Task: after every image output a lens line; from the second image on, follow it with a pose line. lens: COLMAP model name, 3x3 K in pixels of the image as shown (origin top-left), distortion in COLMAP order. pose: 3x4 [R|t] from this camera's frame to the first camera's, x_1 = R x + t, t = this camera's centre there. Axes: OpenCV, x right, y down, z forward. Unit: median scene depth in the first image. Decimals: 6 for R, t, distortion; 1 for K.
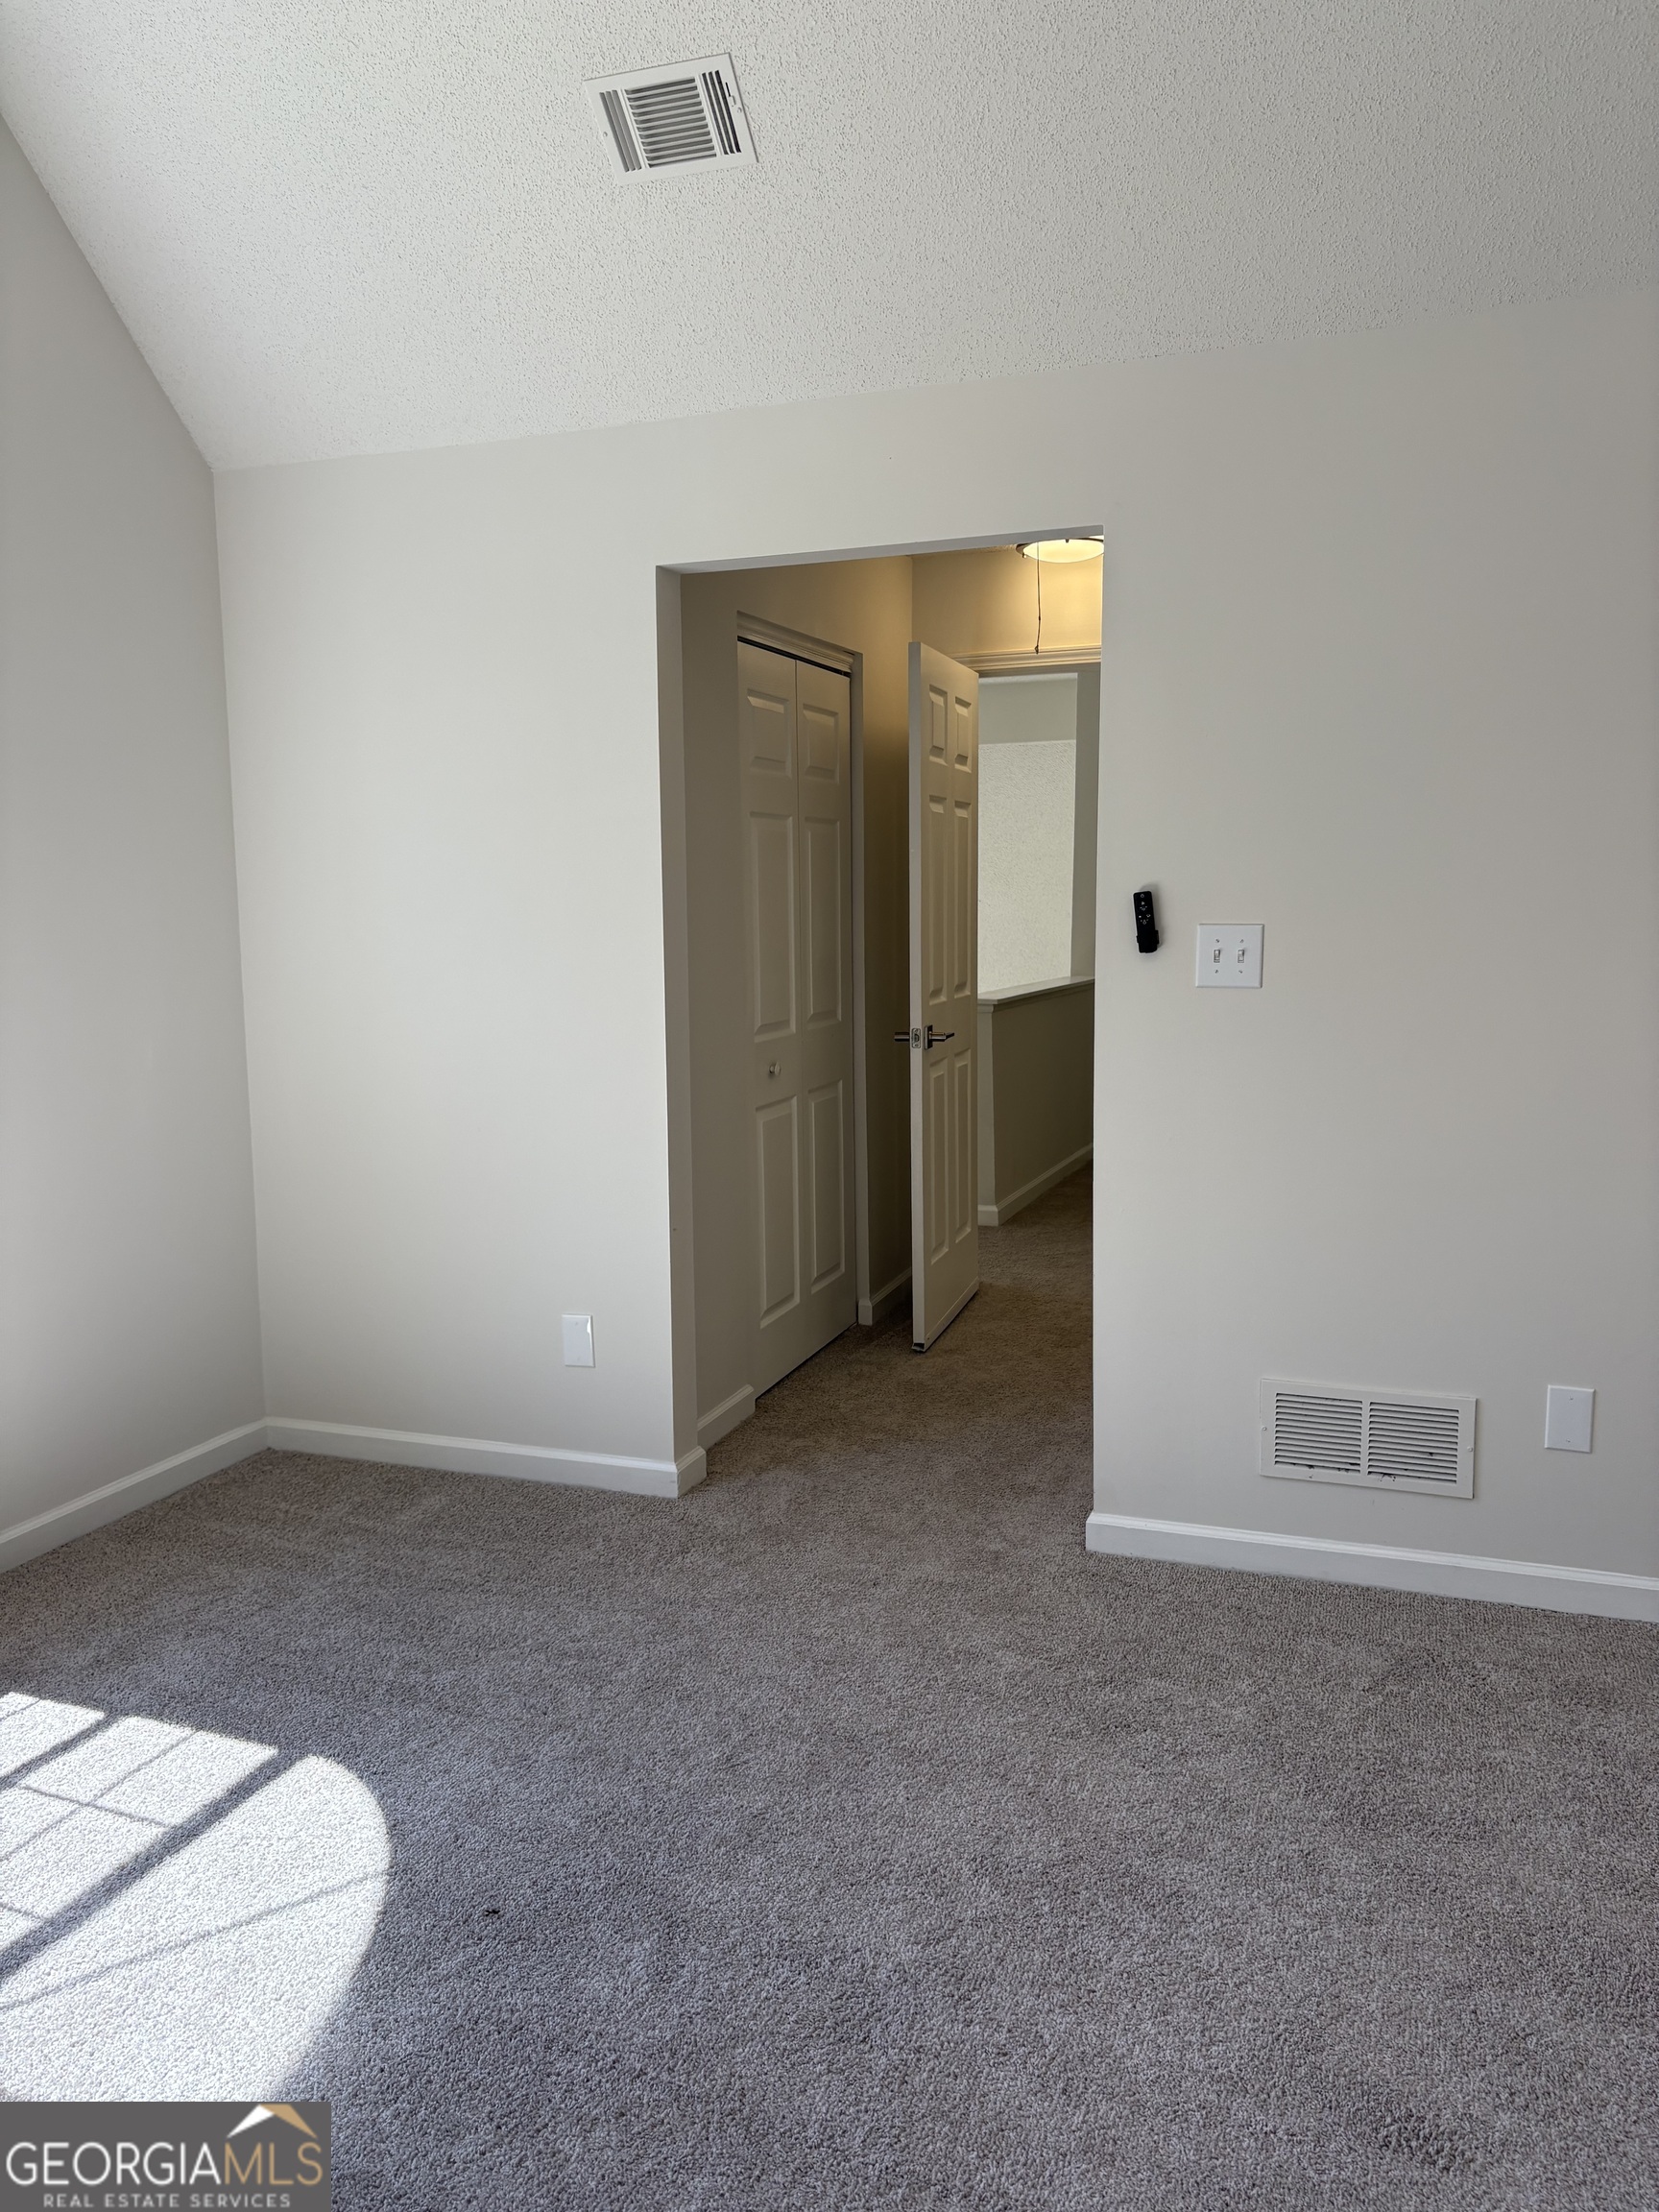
lens RADIAL K [[1682.6, 0, 830.0], [0, 1682.6, 1114.3], [0, 0, 1]] dist [0.078985, -0.082636]
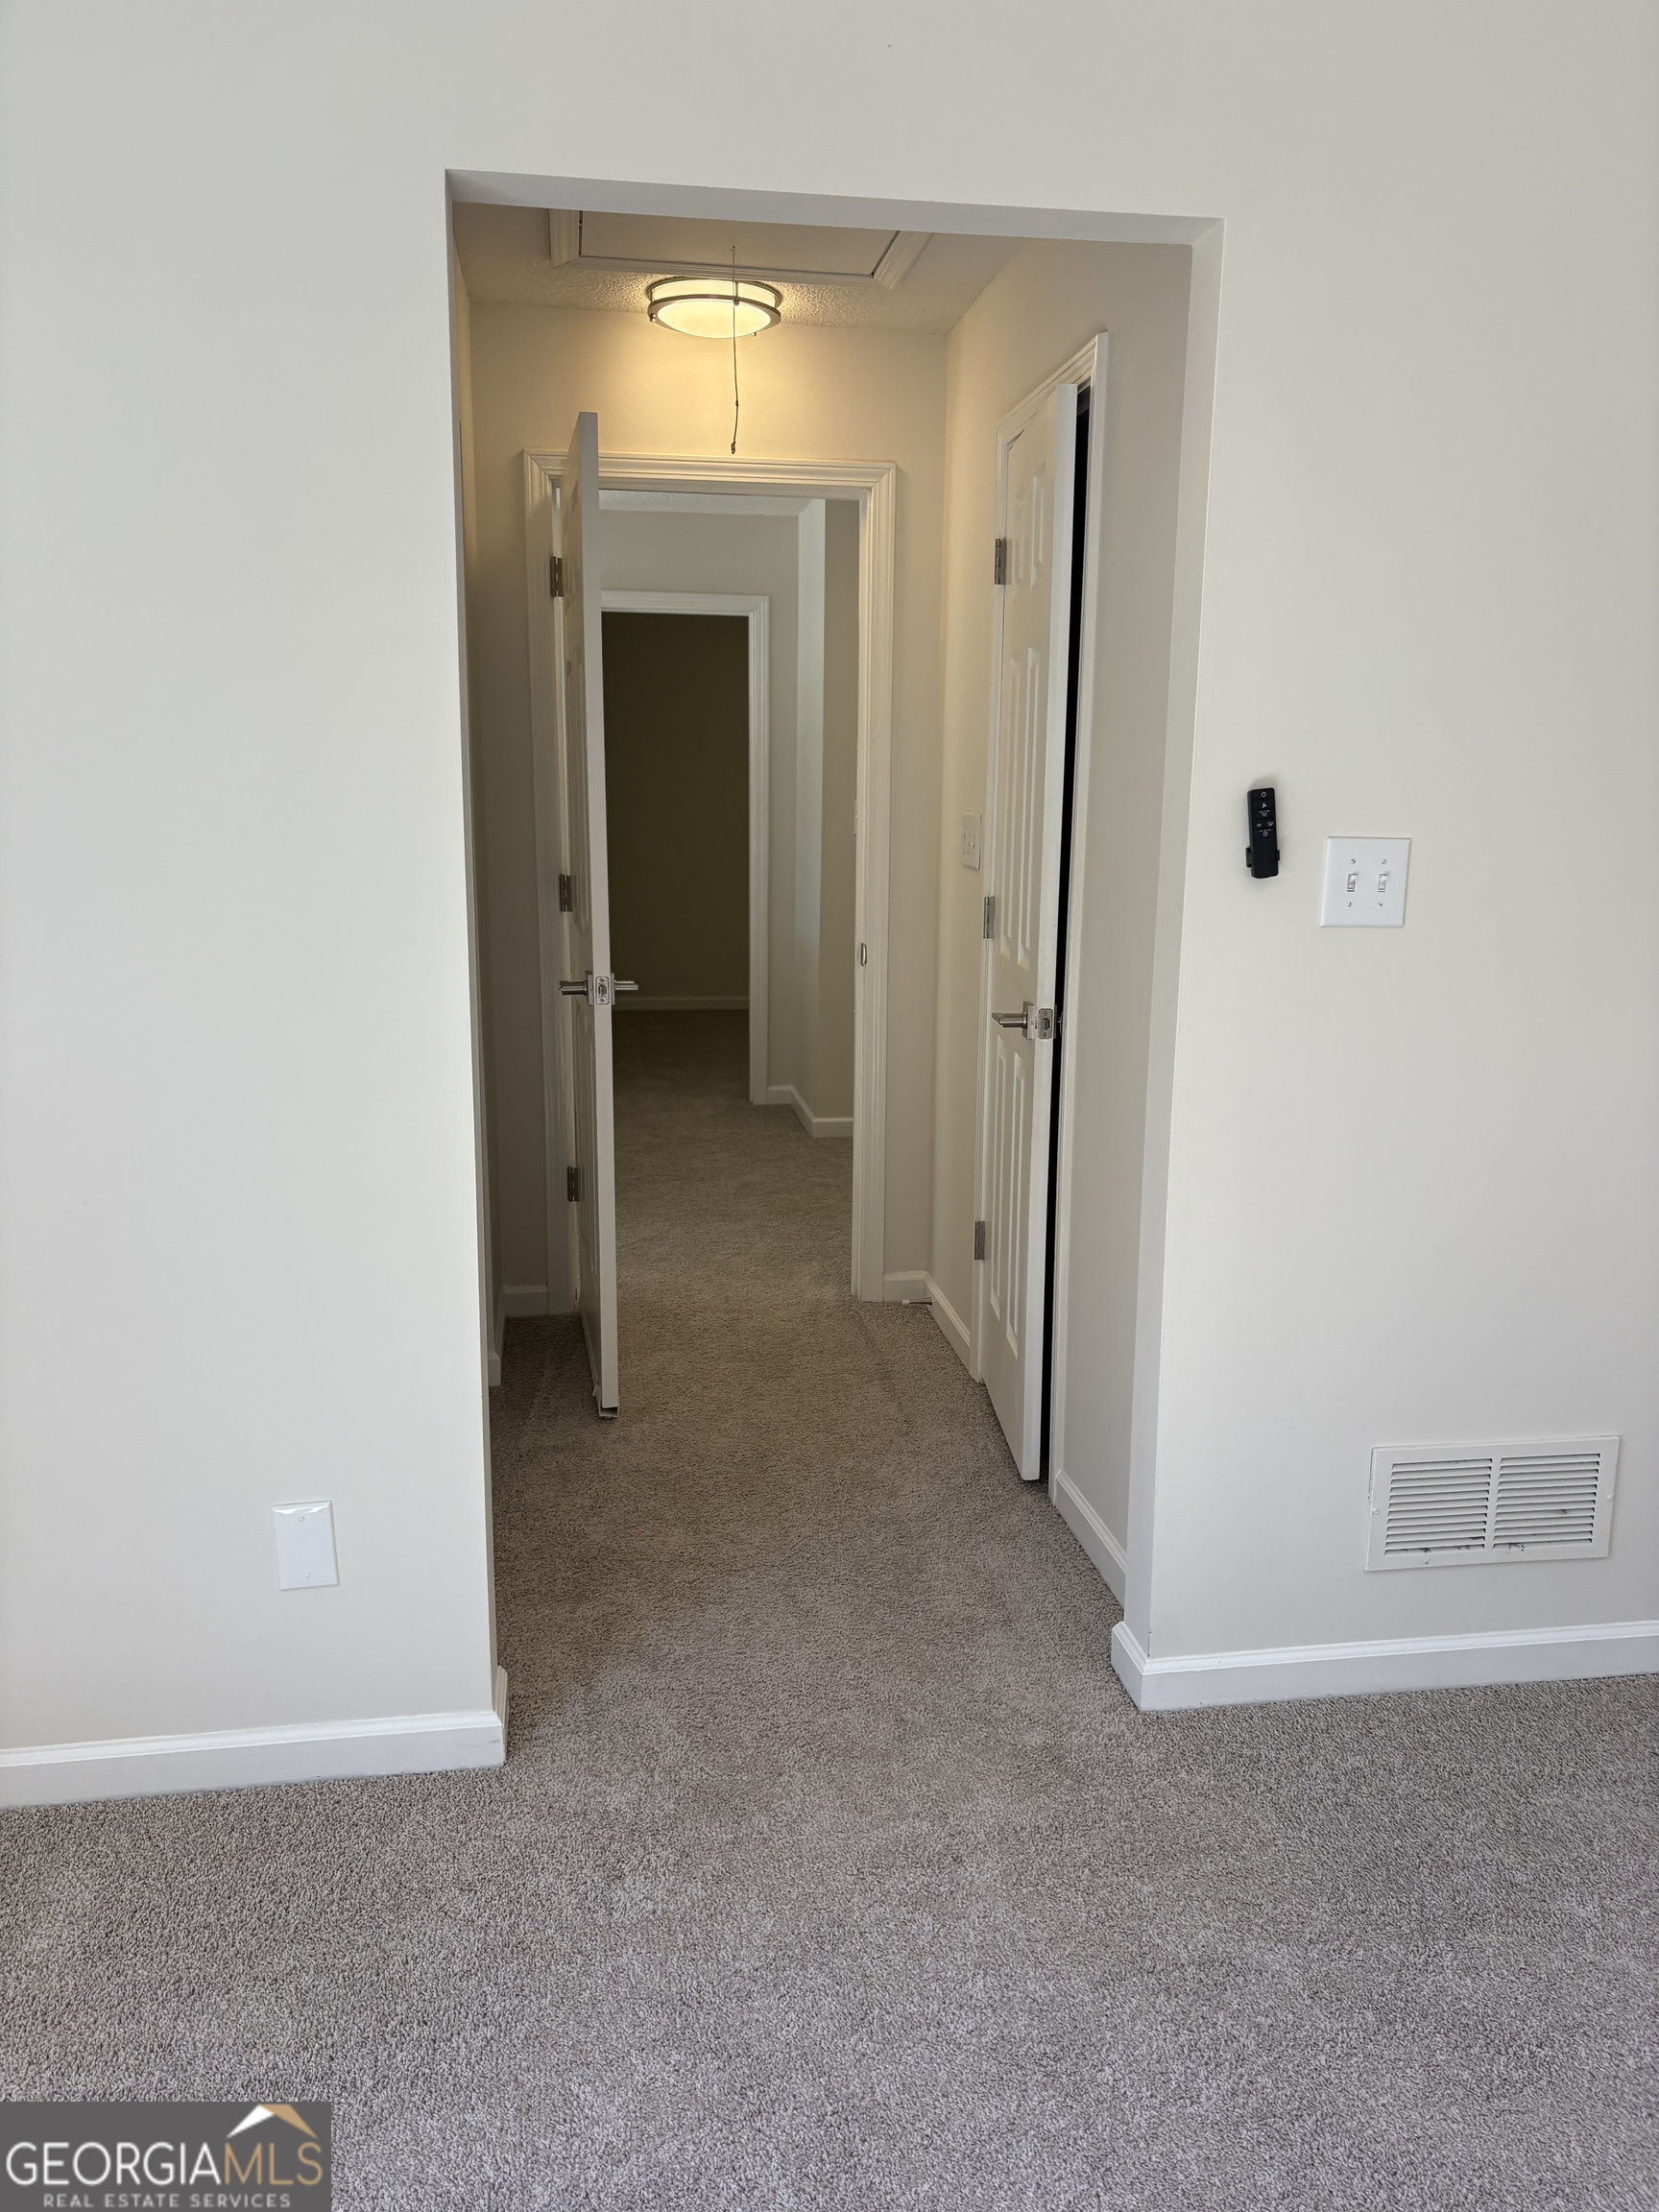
lens RADIAL K [[1688.0, 0, 804.2], [0, 1688.0, 1133.1], [0, 0, 1]] dist [0.069730, -0.092625]
pose [[0.865904, -0.081839, 0.493470, -0.324596], [0.045091, 0.995279, 0.085939, -0.059124], [-0.498173, -0.052164, 0.865507, 0.477957]]
